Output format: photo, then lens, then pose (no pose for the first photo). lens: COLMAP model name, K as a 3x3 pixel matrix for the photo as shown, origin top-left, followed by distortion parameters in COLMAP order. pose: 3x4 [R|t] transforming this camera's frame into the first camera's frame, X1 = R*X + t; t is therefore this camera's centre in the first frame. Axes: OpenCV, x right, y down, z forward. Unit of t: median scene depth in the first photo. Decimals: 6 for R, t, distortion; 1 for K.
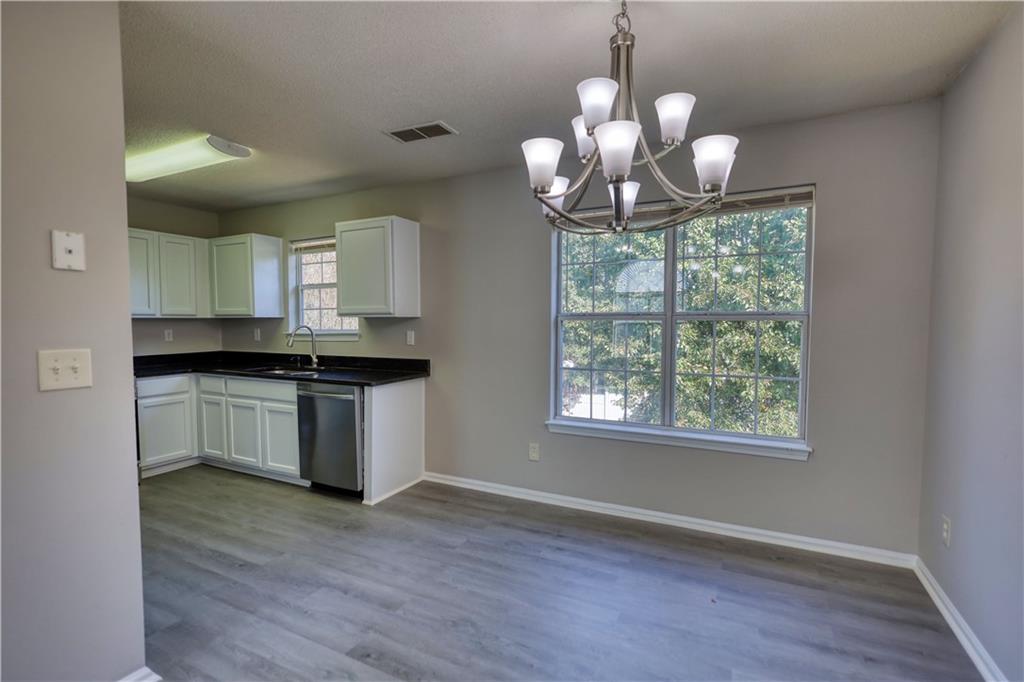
lens RADIAL K [[476.1, 0, 514.2], [0, 476.1, 344.5], [0, 0, 1]] dist [-0.000607, 0.000813]
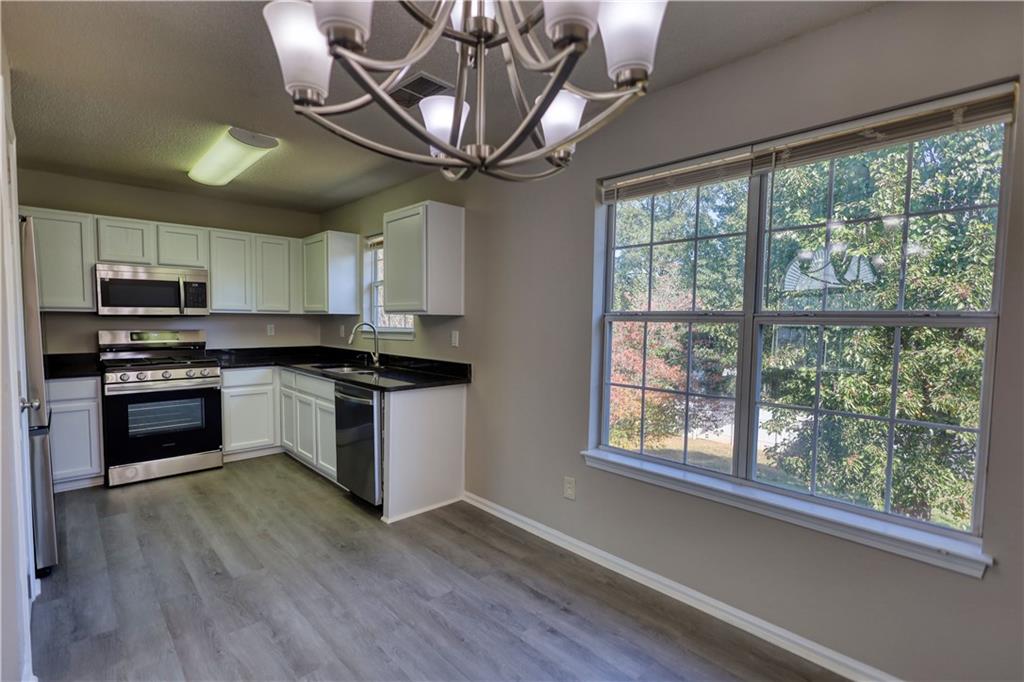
lens RADIAL K [[478.0, 0, 516.5], [0, 478.0, 347.7], [0, 0, 1]] dist [-0.001172, 0.000813]
pose [[0.941579, 0.034619, -0.335007, 0.215866], [-0.032604, 0.999401, 0.011639, -0.012903], [0.335209, -0.000036, 0.942144, 0.222763]]
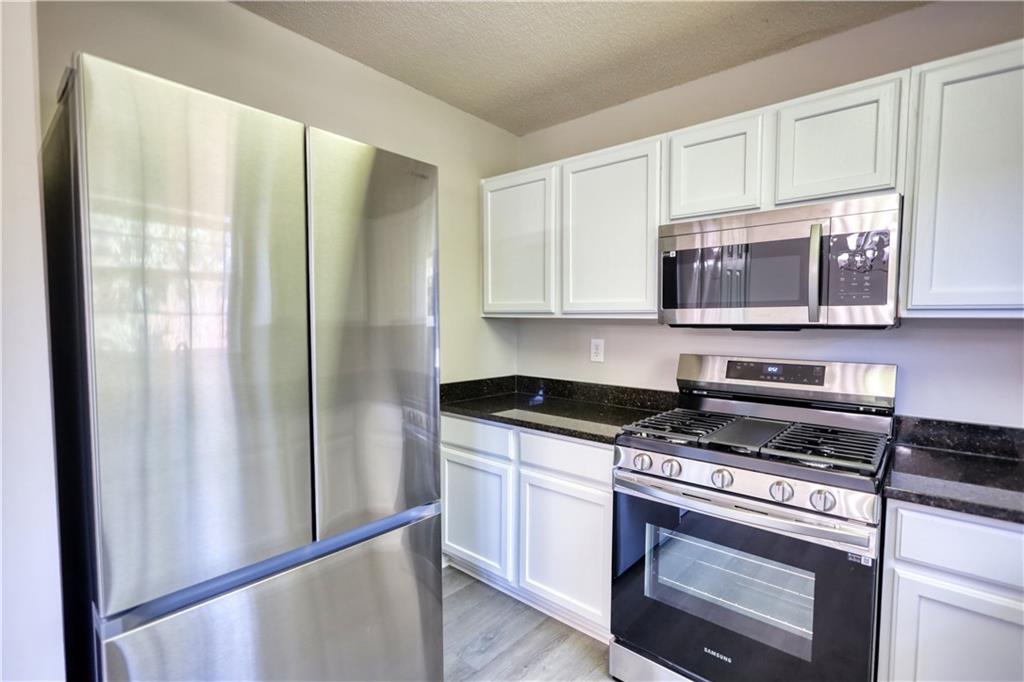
lens RADIAL K [[476.1, 0, 514.2], [0, 476.1, 344.5], [0, 0, 1]] dist [-0.000607, 0.000813]
pose [[-0.244267, 0.044066, -0.968706, -0.460799], [-0.062323, 0.996188, 0.061031, -0.044224], [0.967703, 0.075281, -0.240589, 0.901277]]
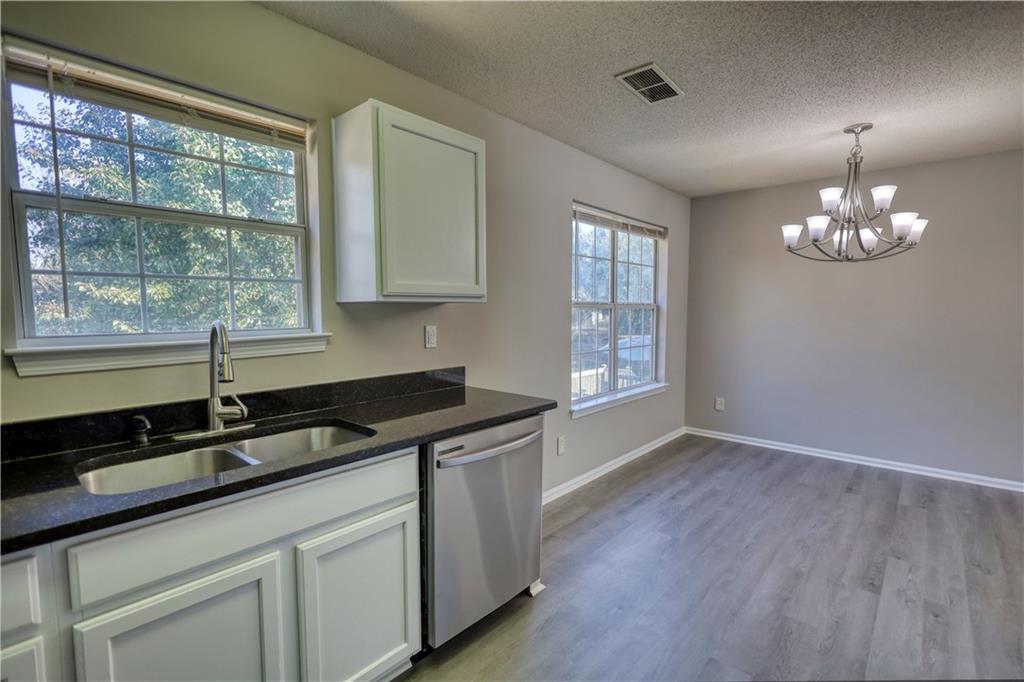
lens RADIAL K [[480.3, 0, 512.9], [0, 480.3, 348.1], [0, 0, 1]] dist [0.000322, -0.000337]
pose [[0.253418, -0.077380, 0.964257, -0.903034], [0.052091, 0.996441, 0.066272, -0.039453], [-0.965953, 0.033435, 0.256547, 0.837271]]
